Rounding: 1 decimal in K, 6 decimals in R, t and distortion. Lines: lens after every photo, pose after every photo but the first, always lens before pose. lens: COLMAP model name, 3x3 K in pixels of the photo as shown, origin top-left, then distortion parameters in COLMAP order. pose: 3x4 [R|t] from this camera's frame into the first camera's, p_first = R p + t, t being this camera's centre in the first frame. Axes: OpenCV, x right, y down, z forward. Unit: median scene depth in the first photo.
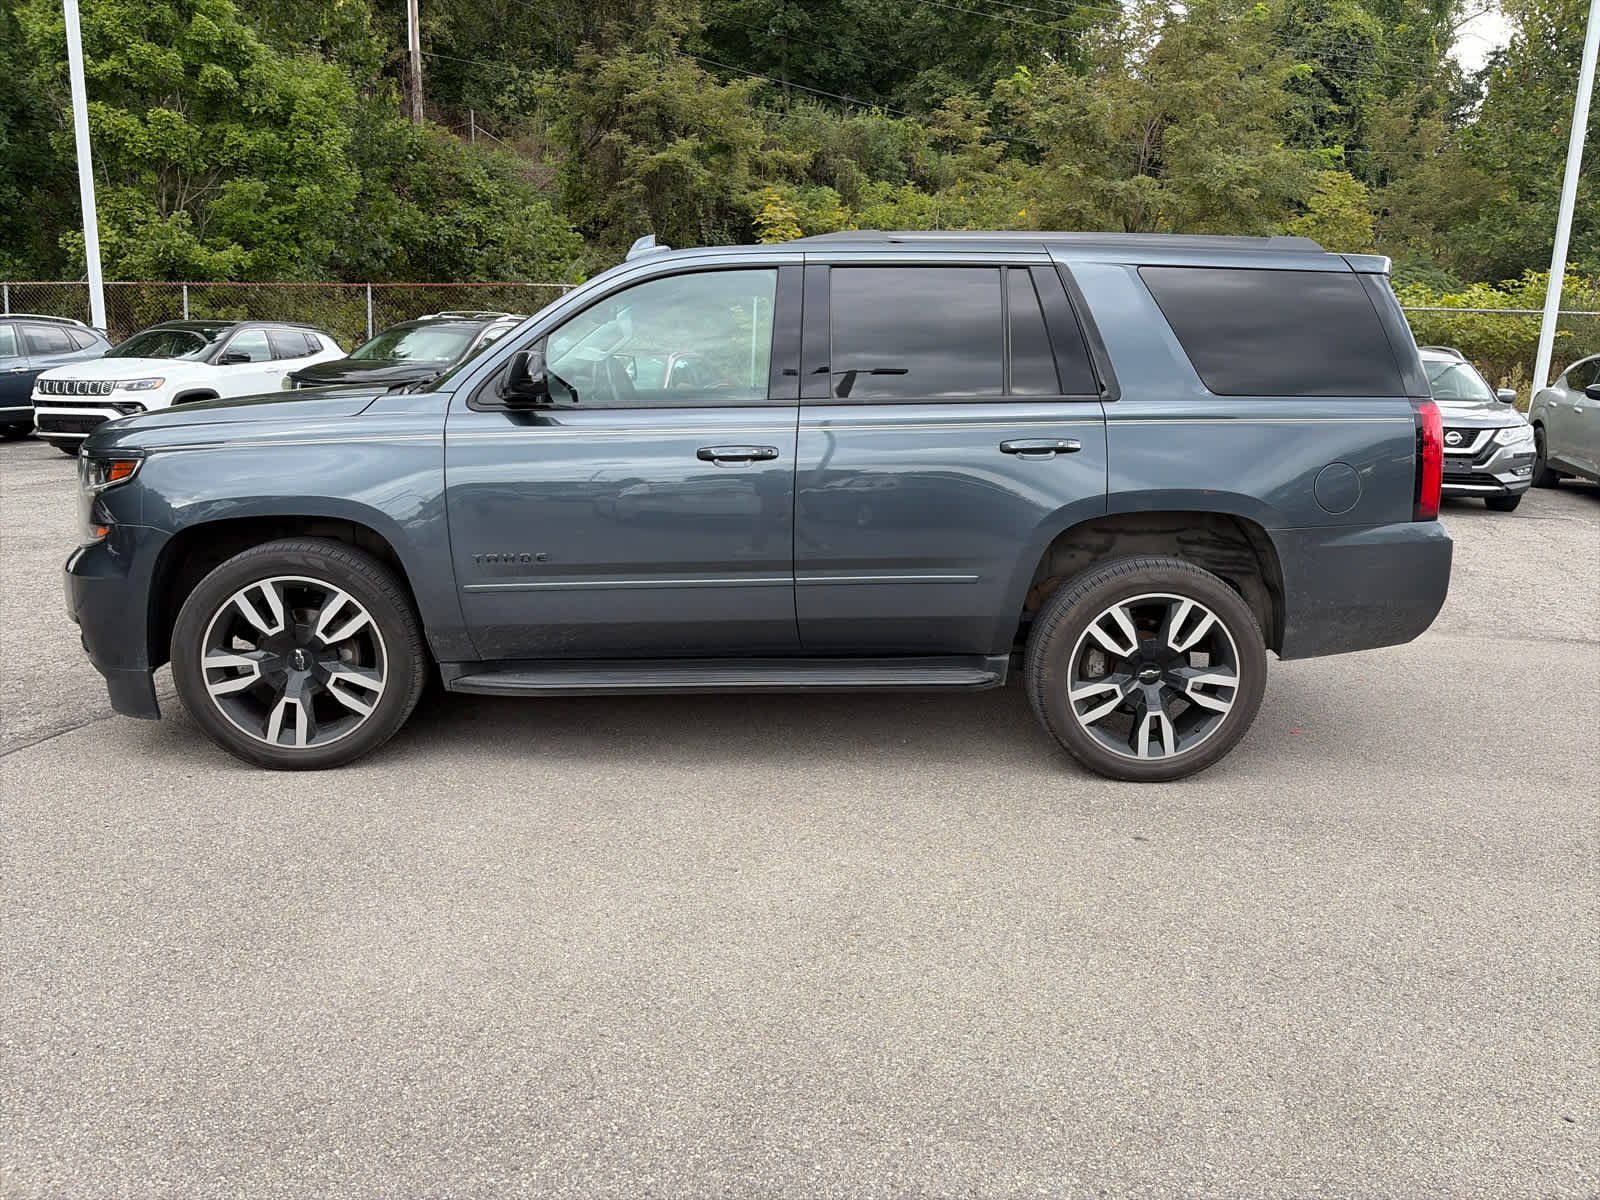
lens RADIAL K [[1218.7, 0, 813.2], [0, 1218.7, 596.8], [0, 0, 1]] dist [0.046353, -0.045395]
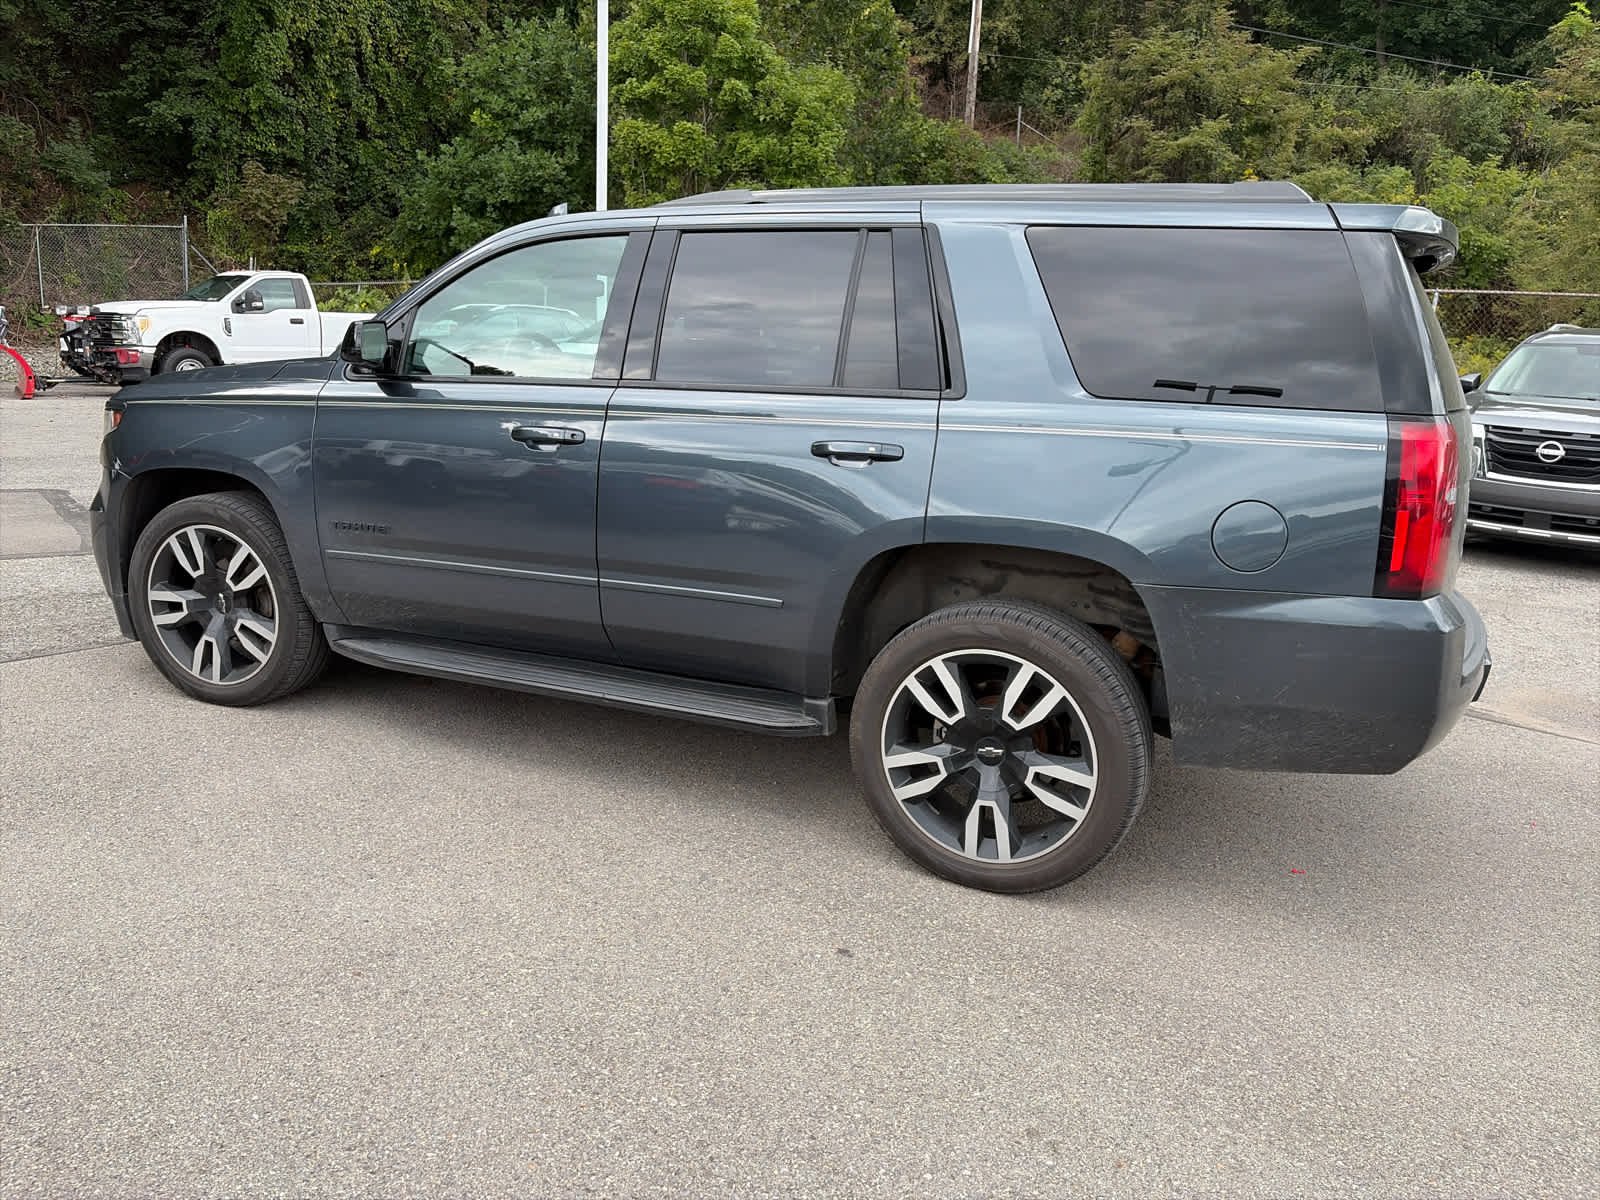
lens RADIAL K [[1218.7, 0, 780.4], [0, 1218.7, 603.7], [0, 0, 1]] dist [0.046353, -0.045395]
pose [[0.886911, 0.119118, -0.446318, 0.494764], [-0.116047, 0.992650, 0.034323, -0.042115], [0.447127, 0.021353, 0.894216, 0.243496]]
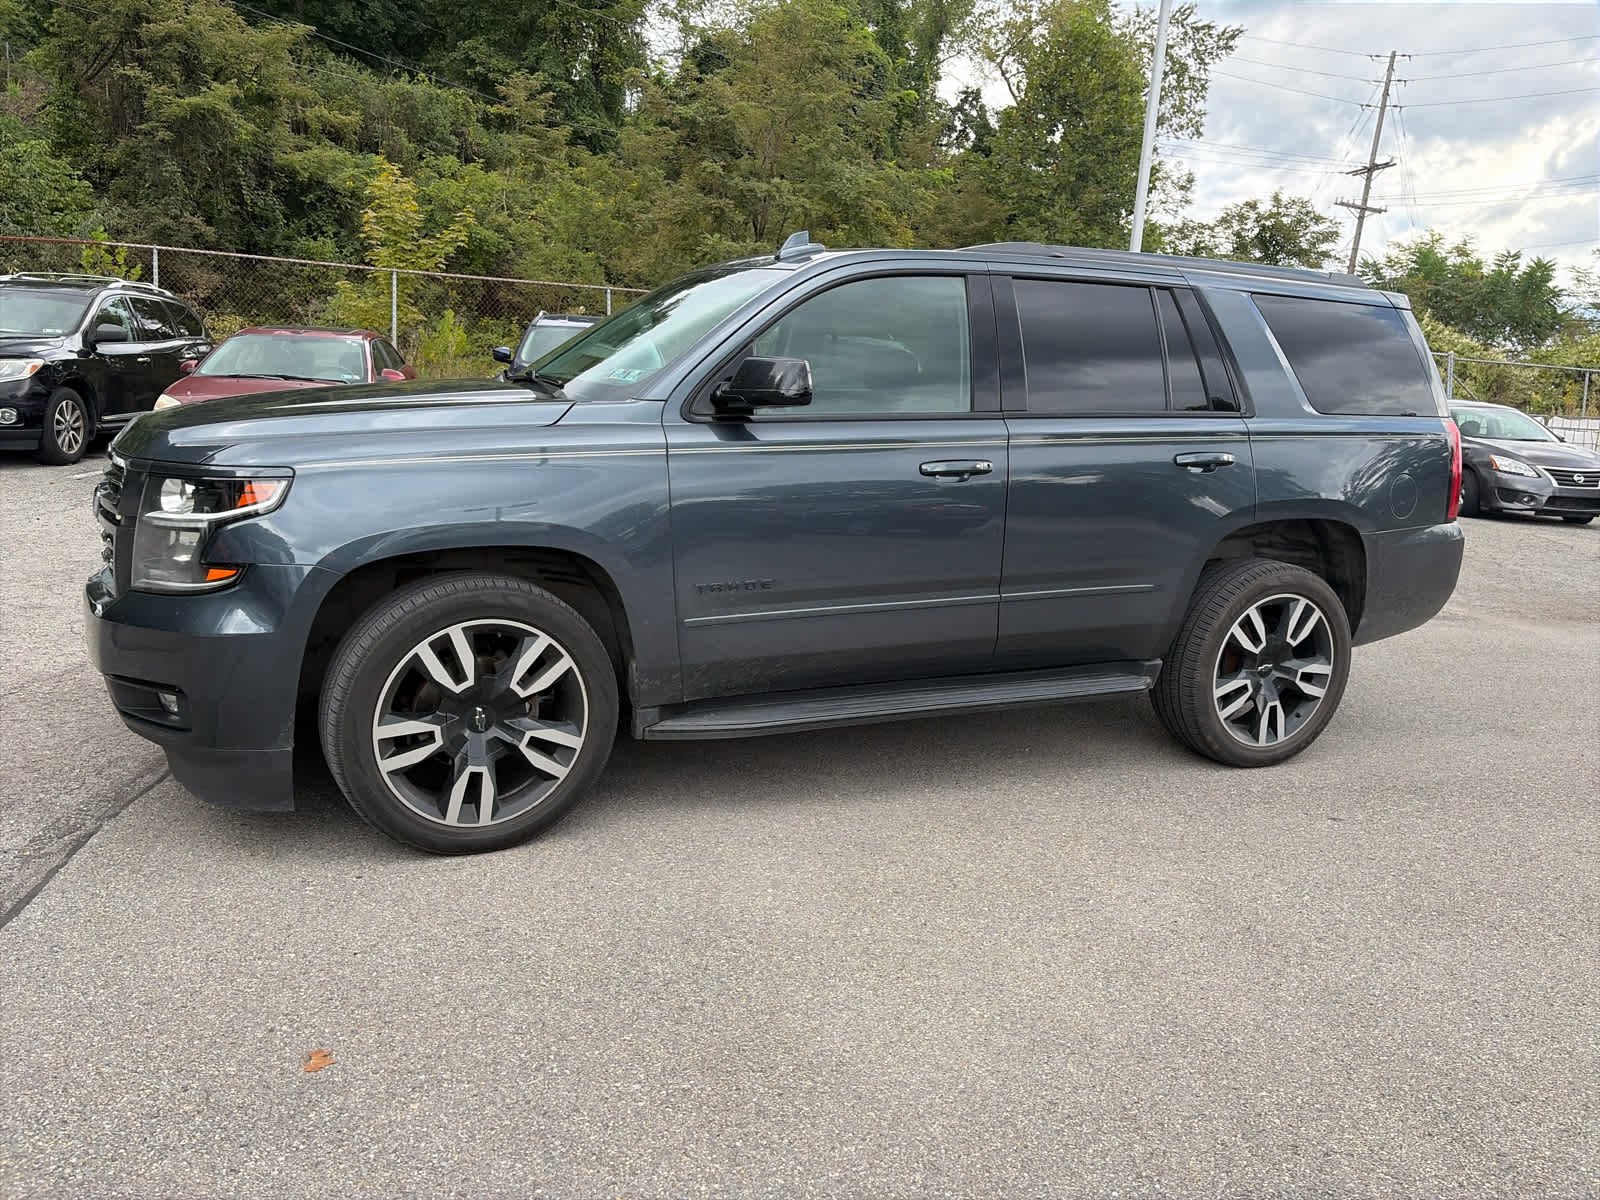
lens RADIAL K [[1218.7, 0, 820.7], [0, 1218.7, 593.4], [0, 0, 1]] dist [0.046353, -0.045395]
pose [[0.921274, -0.043252, 0.386502, -0.511142], [0.040586, 0.999063, 0.015061, -0.035776], [-0.386792, 0.001811, 0.922165, 0.146966]]
